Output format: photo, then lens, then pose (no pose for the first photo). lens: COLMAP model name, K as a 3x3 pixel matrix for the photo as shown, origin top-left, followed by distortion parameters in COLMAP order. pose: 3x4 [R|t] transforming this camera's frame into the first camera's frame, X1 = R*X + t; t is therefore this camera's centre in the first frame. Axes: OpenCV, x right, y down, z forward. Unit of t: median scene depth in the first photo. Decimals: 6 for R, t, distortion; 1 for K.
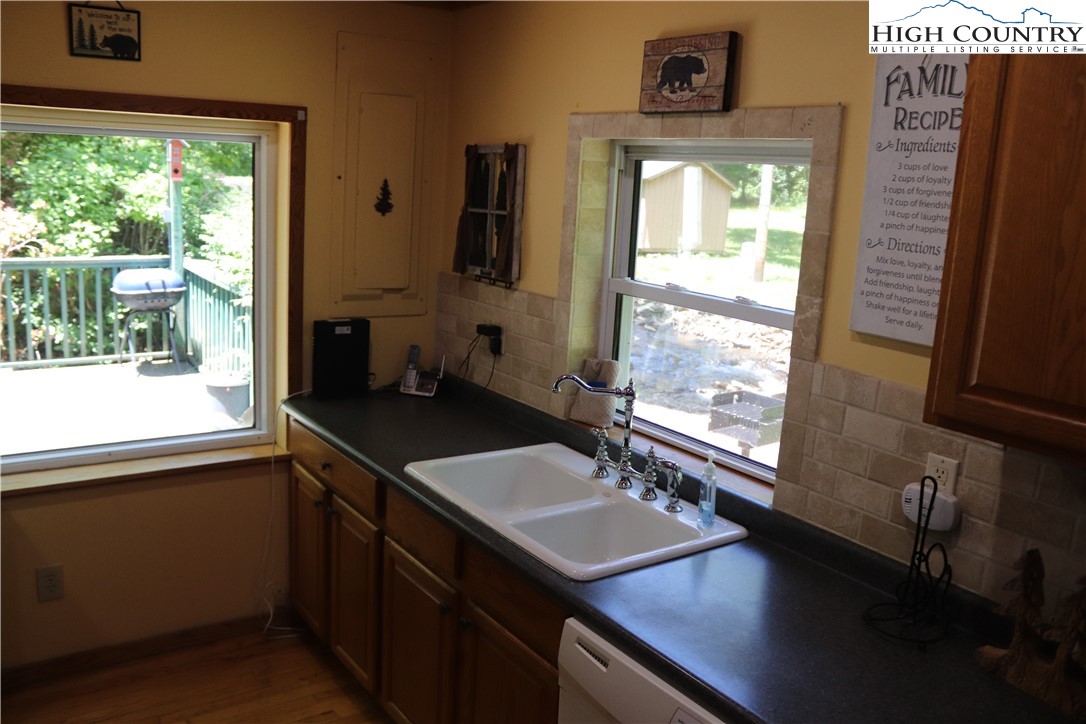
lens RADIAL K [[899.9, 0, 541.0], [0, 899.9, 351.6], [0, 0, 1]] dist [-0.172363, 0.159172]
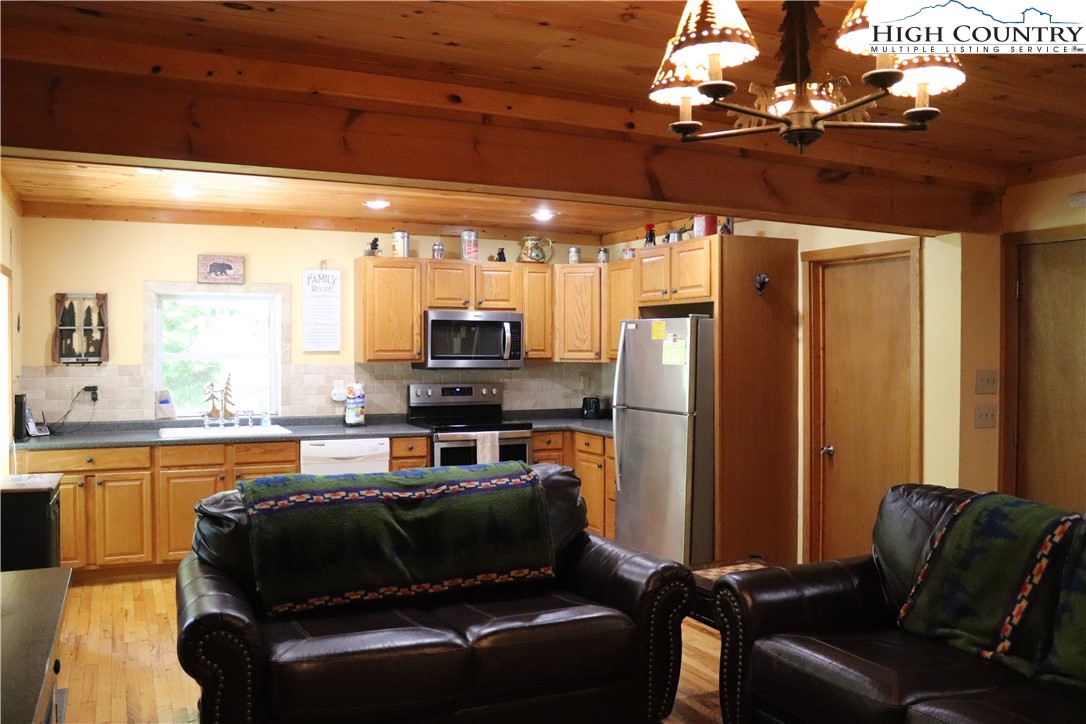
lens RADIAL K [[899.9, 0, 541.0], [0, 899.9, 351.6], [0, 0, 1]] dist [-0.172363, 0.159172]
pose [[0.162597, -0.059715, 0.984884, -1.863363], [0.198224, 0.979794, 0.026681, 0.042737], [-0.966576, 0.190889, 0.171149, -0.283206]]
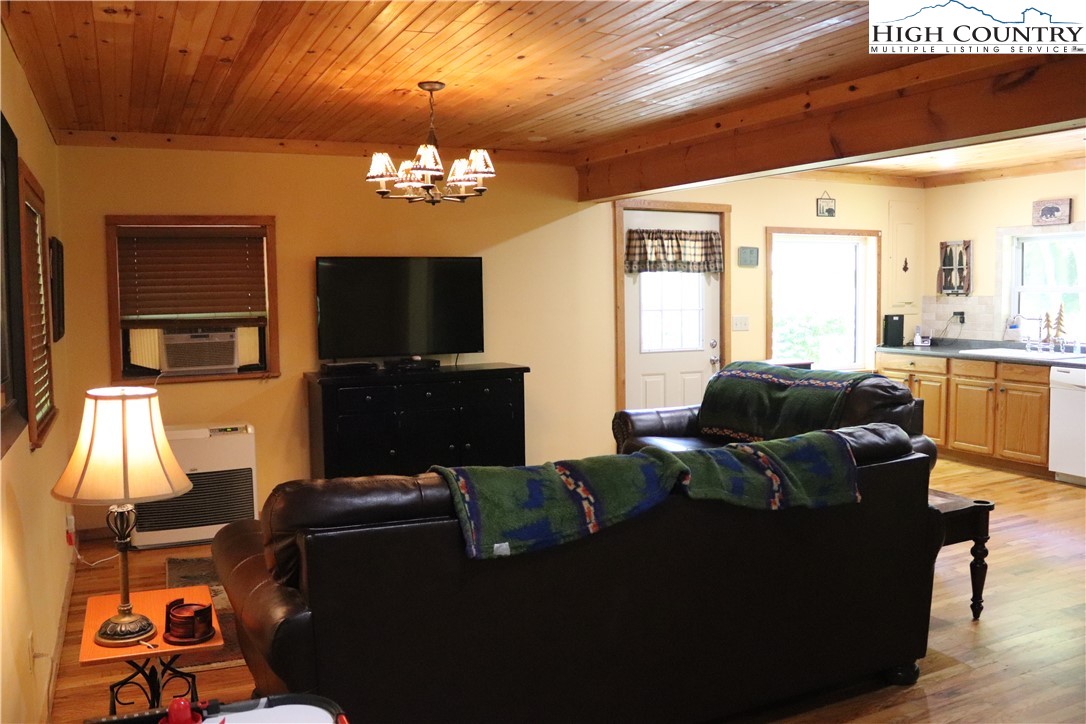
lens RADIAL K [[899.9, 0, 541.0], [0, 899.9, 351.6], [0, 0, 1]] dist [-0.172363, 0.159172]
pose [[0.984041, -0.055801, -0.168966, -0.870722], [0.034443, 0.991331, -0.126794, 0.380793], [0.174576, 0.118951, 0.977432, -1.715505]]
